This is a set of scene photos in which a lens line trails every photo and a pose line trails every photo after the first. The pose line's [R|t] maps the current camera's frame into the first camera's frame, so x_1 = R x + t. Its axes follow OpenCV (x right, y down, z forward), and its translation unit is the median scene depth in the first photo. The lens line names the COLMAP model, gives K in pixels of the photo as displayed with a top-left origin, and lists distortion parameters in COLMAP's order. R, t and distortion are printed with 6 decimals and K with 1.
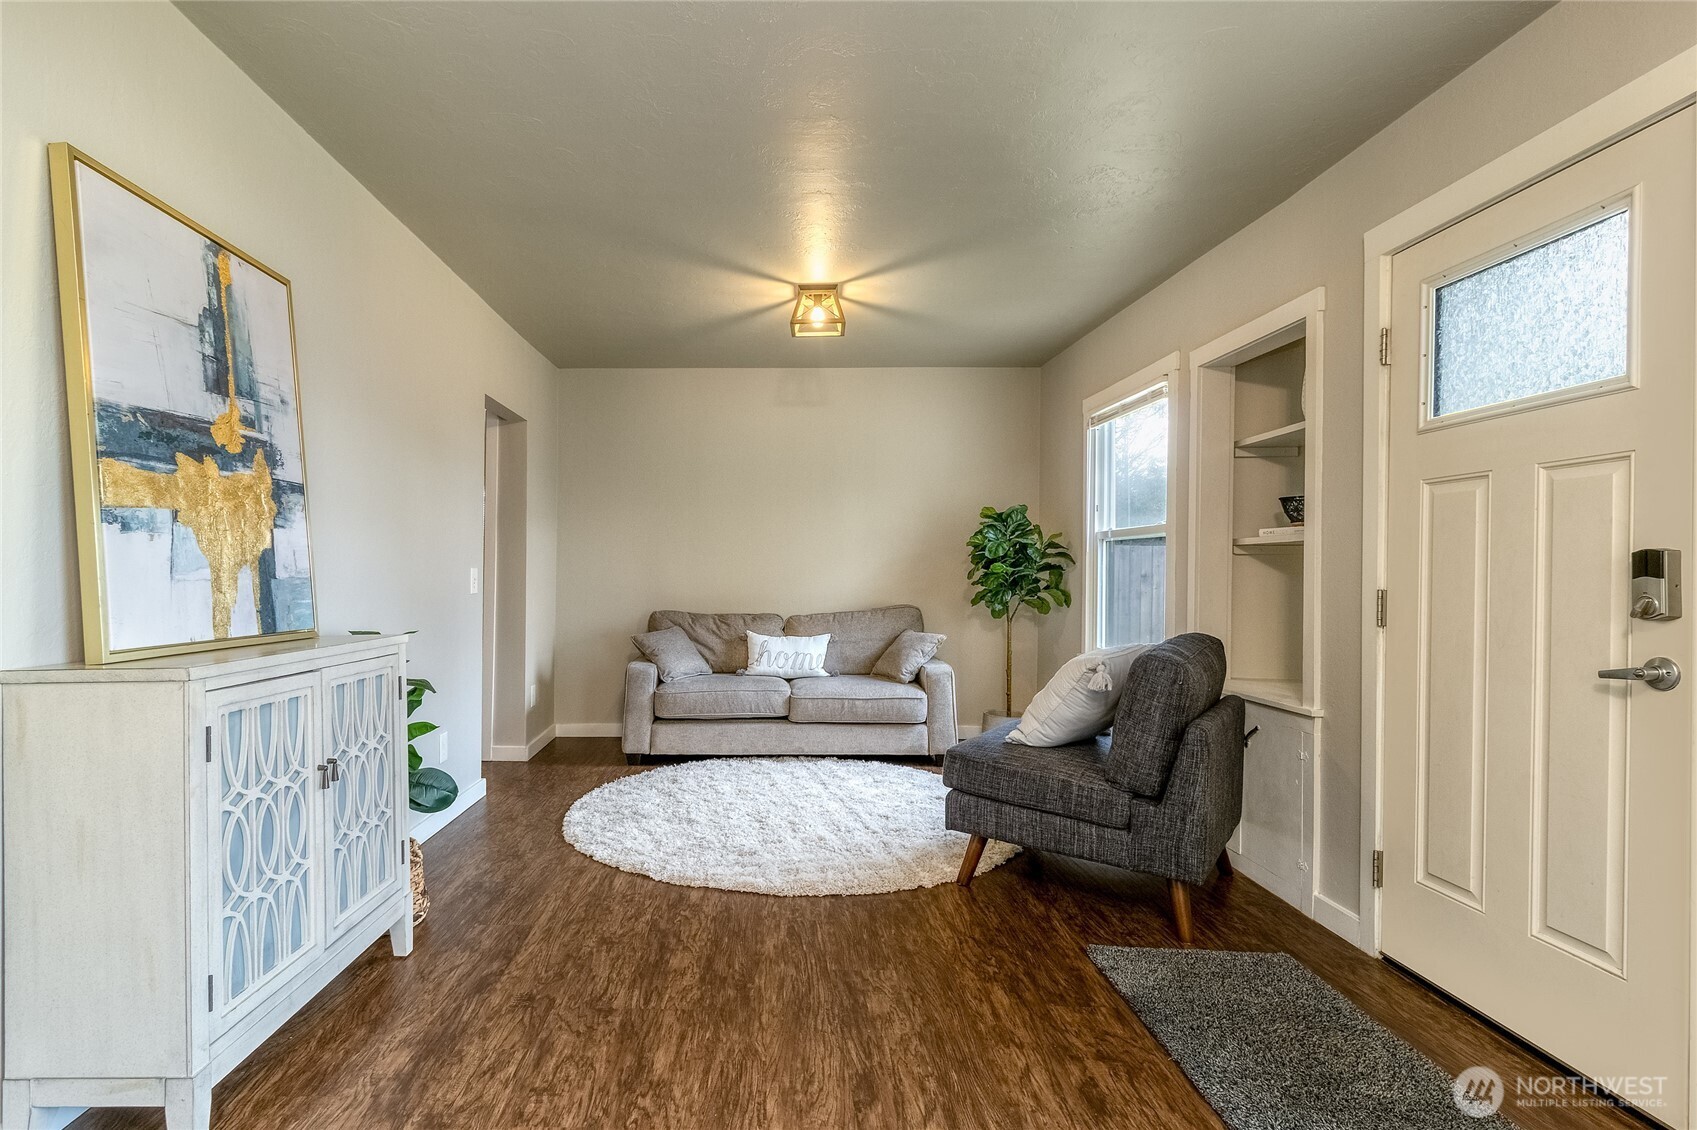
lens RADIAL K [[847.1, 0, 752.9], [0, 847.1, 577.2], [0, 0, 1]] dist [-0.002161, -0.001029]
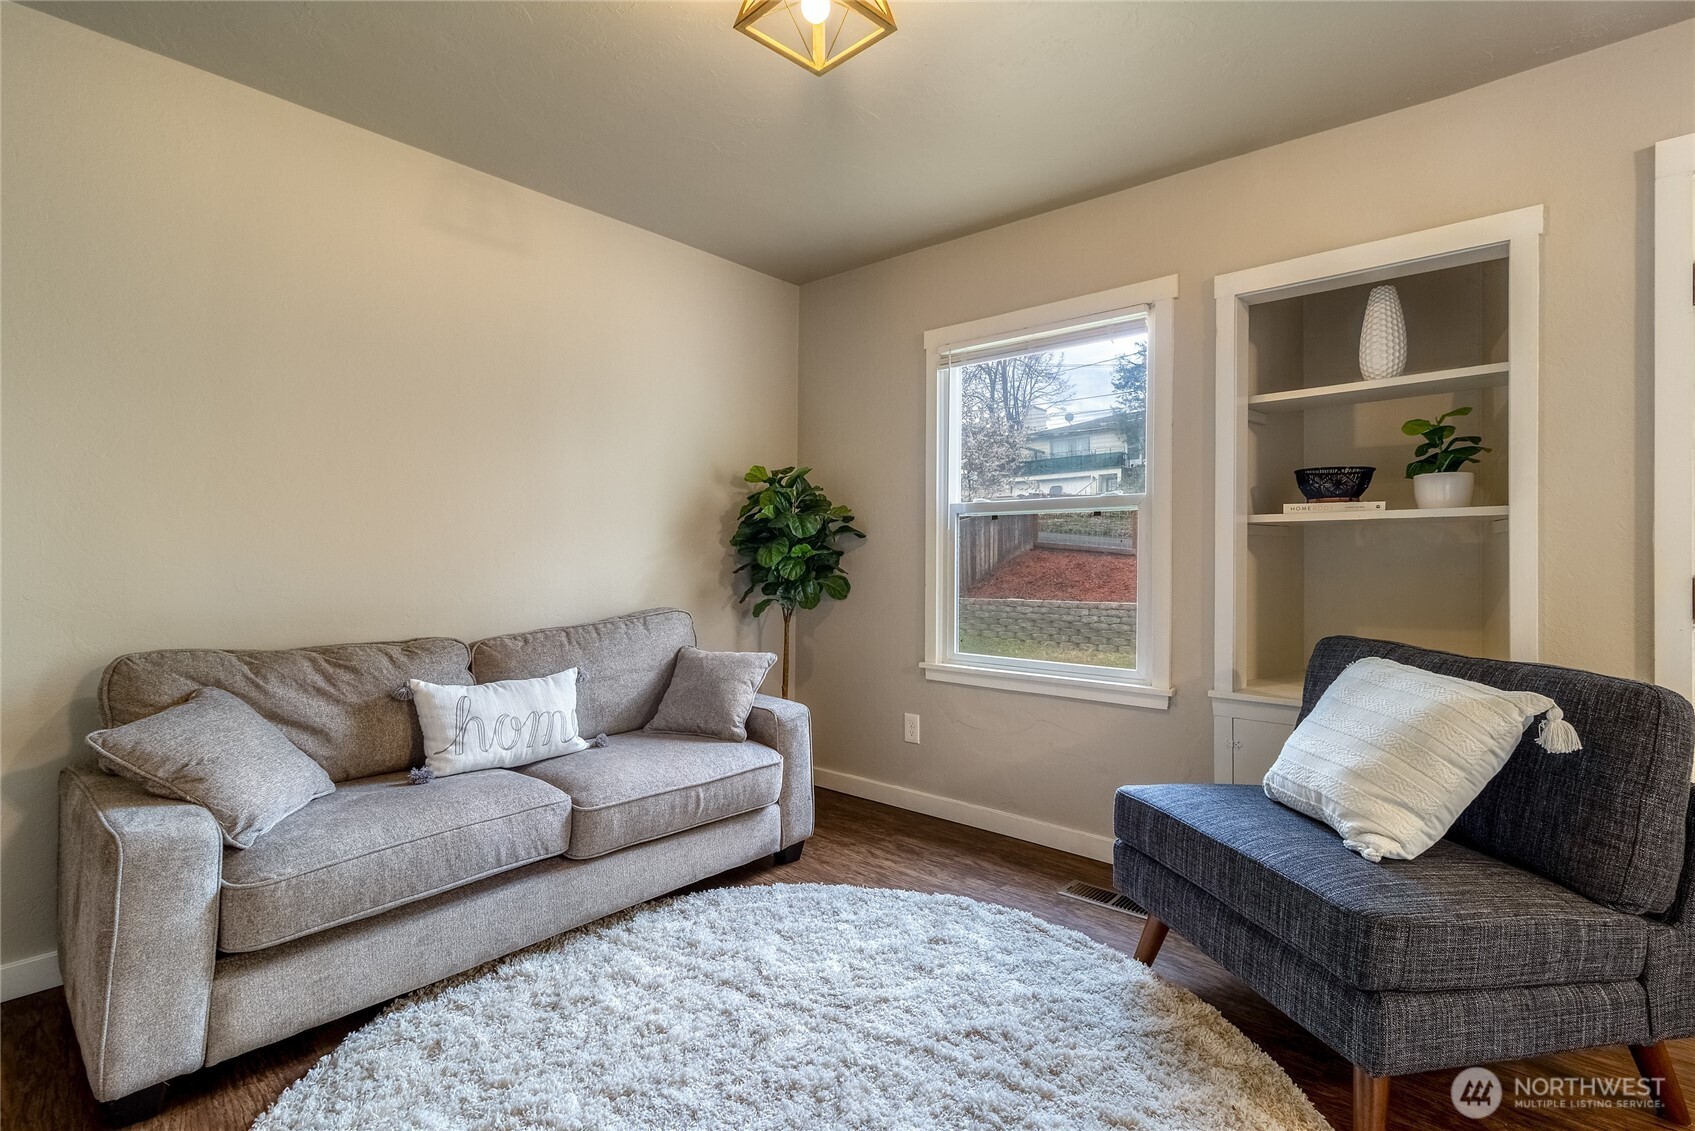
lens RADIAL K [[796.0, 0, 850.2], [0, 796.0, 562.5], [0, 0, 1]] dist [0.002435, -0.000367]
pose [[0.650211, -0.002686, 0.759749, -0.319227], [0.002960, 0.999995, 0.001001, -0.001805], [-0.759748, 0.001598, 0.650216, 0.929650]]
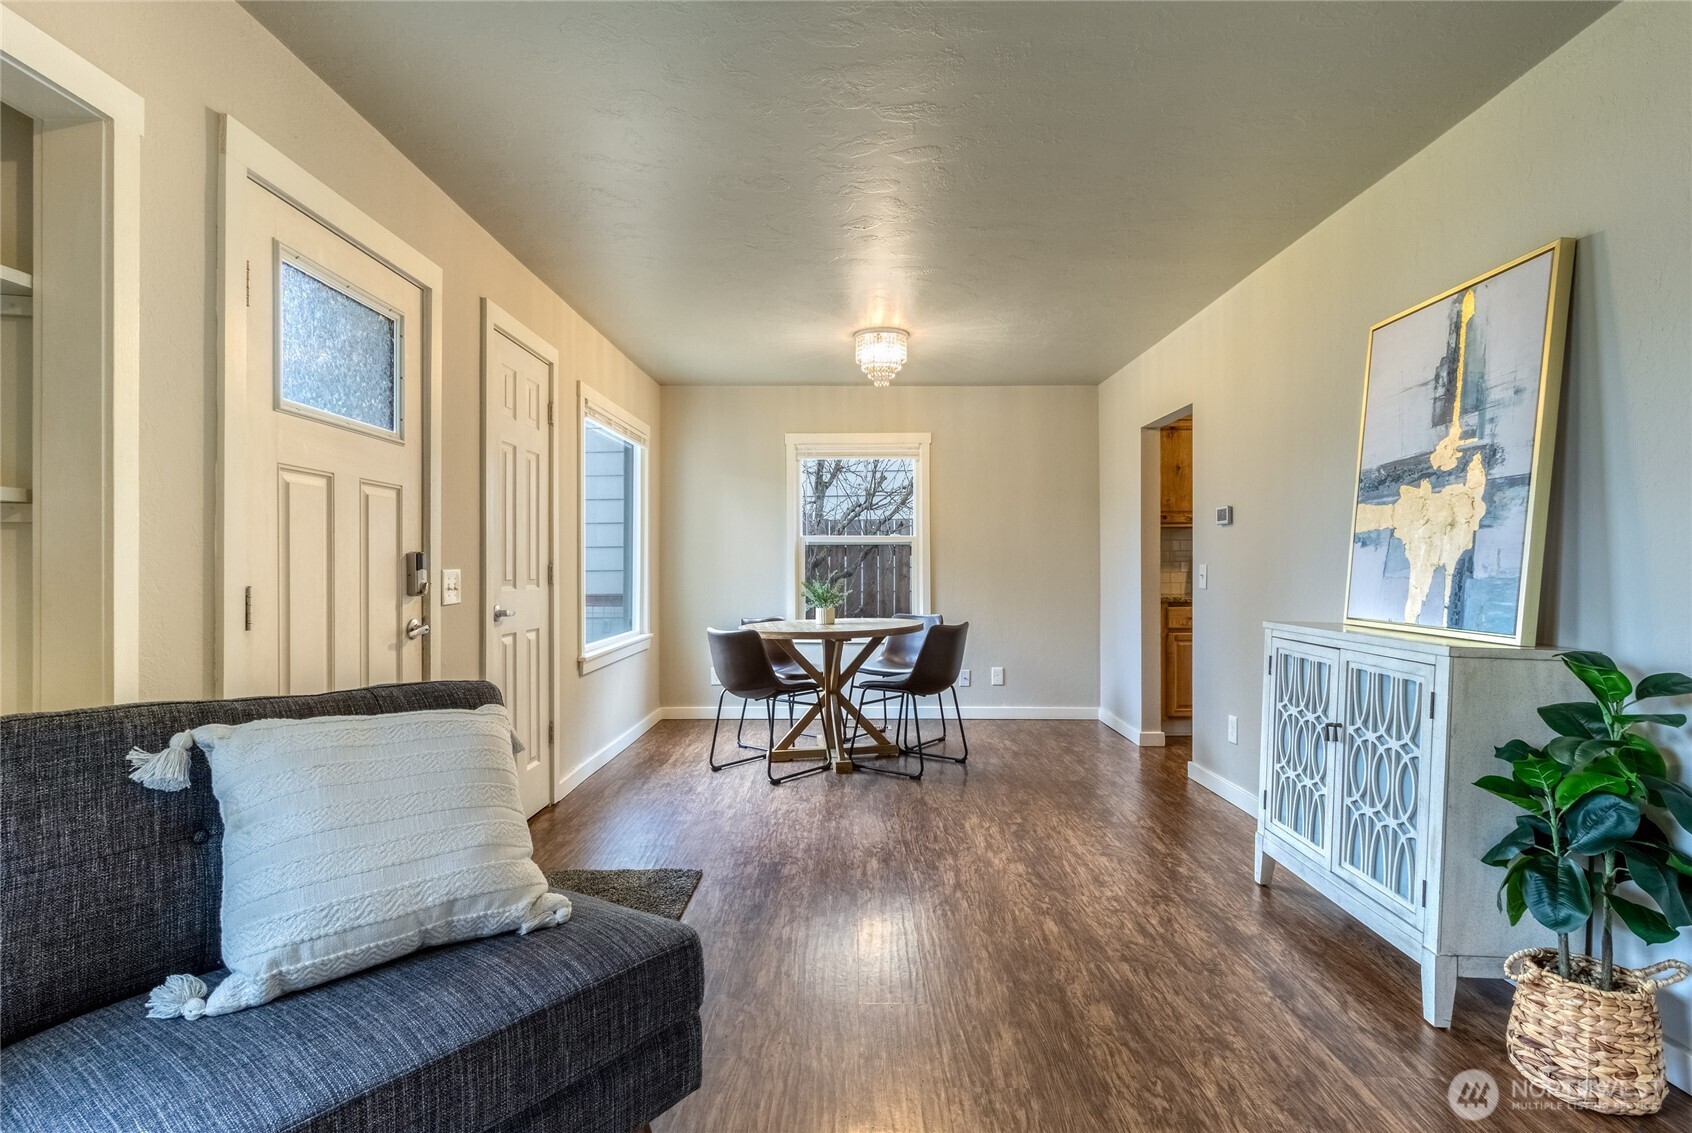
lens RADIAL K [[794.6, 0, 824.1], [0, 794.6, 582.3], [0, 0, 1]] dist [0.002435, -0.000367]
pose [[-0.999586, -0.006744, 0.027956, 0.144392], [-0.006175, 0.999773, 0.020413, -0.006331], [-0.028087, 0.020232, -0.999401, 1.451170]]
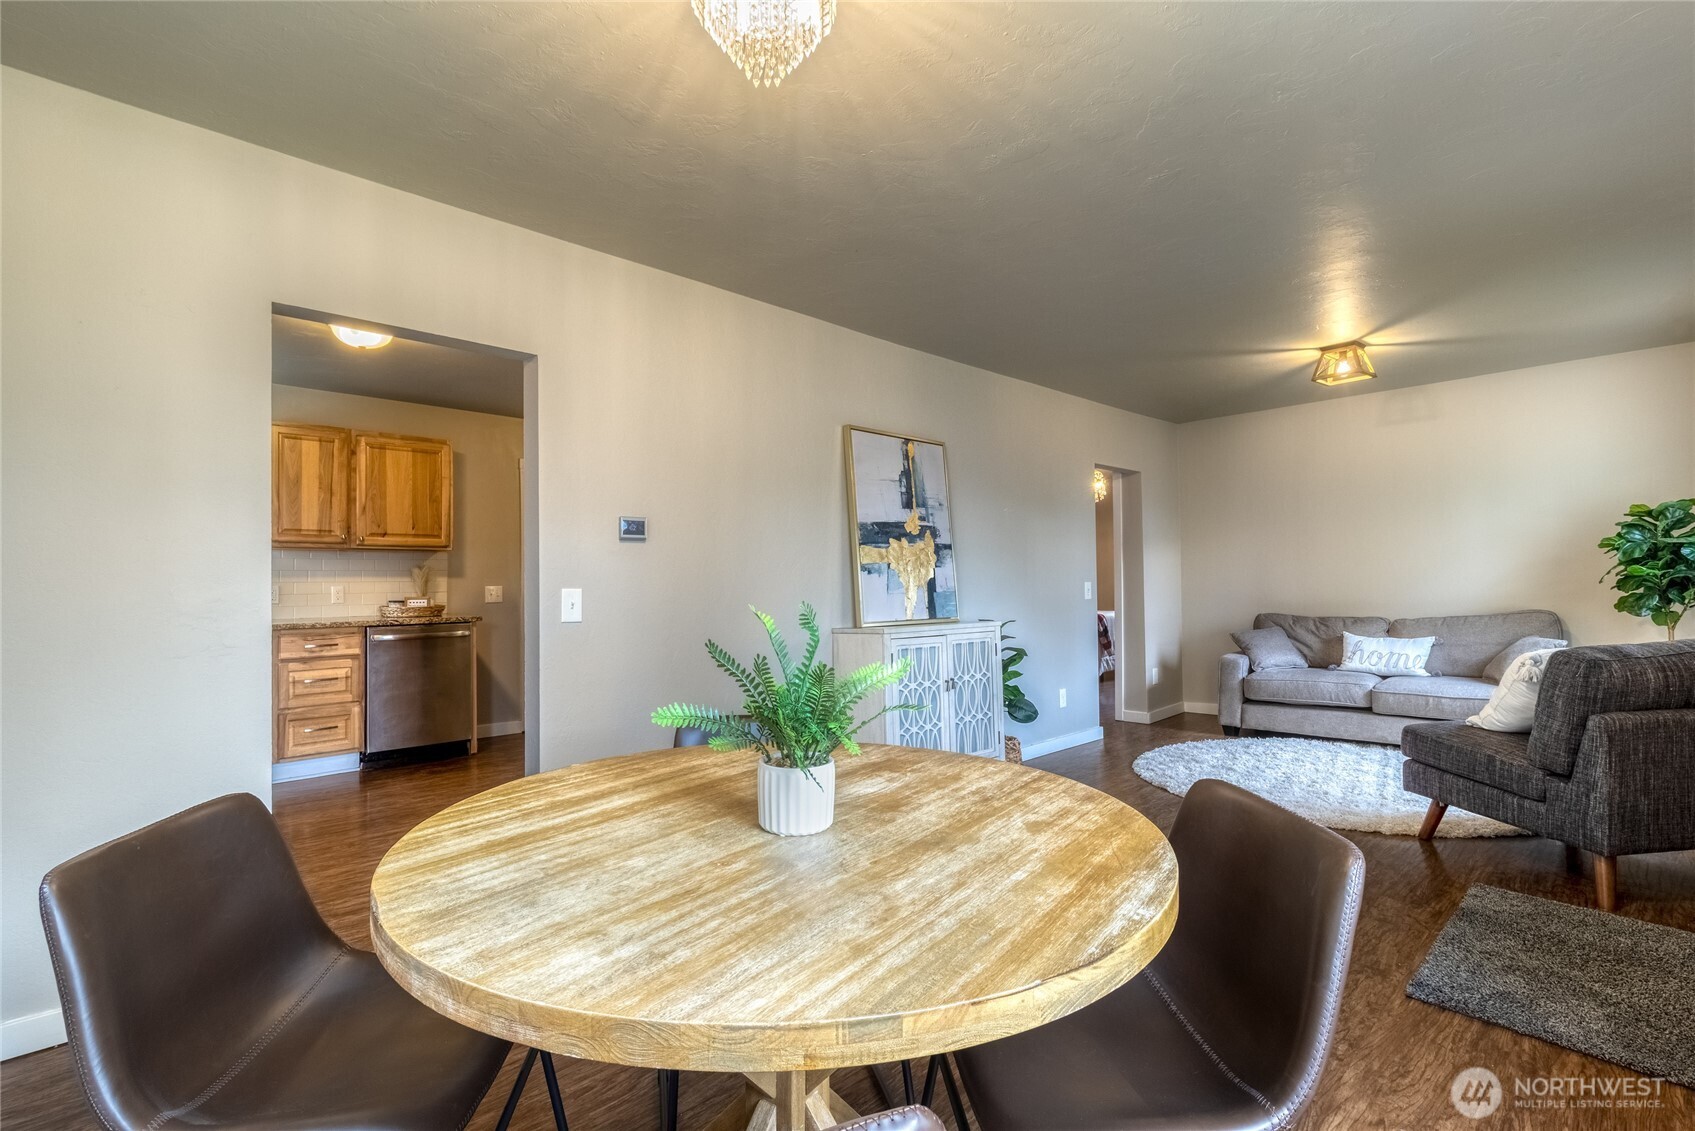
lens RADIAL K [[796.0, 0, 843.2], [0, 796.0, 573.7], [0, 0, 1]] dist [0.002435, -0.000367]
pose [[0.710464, -0.024508, -0.703307, 0.468263], [0.015495, 0.999696, -0.019184, -0.006981], [0.703563, 0.002731, 0.710627, -0.393378]]
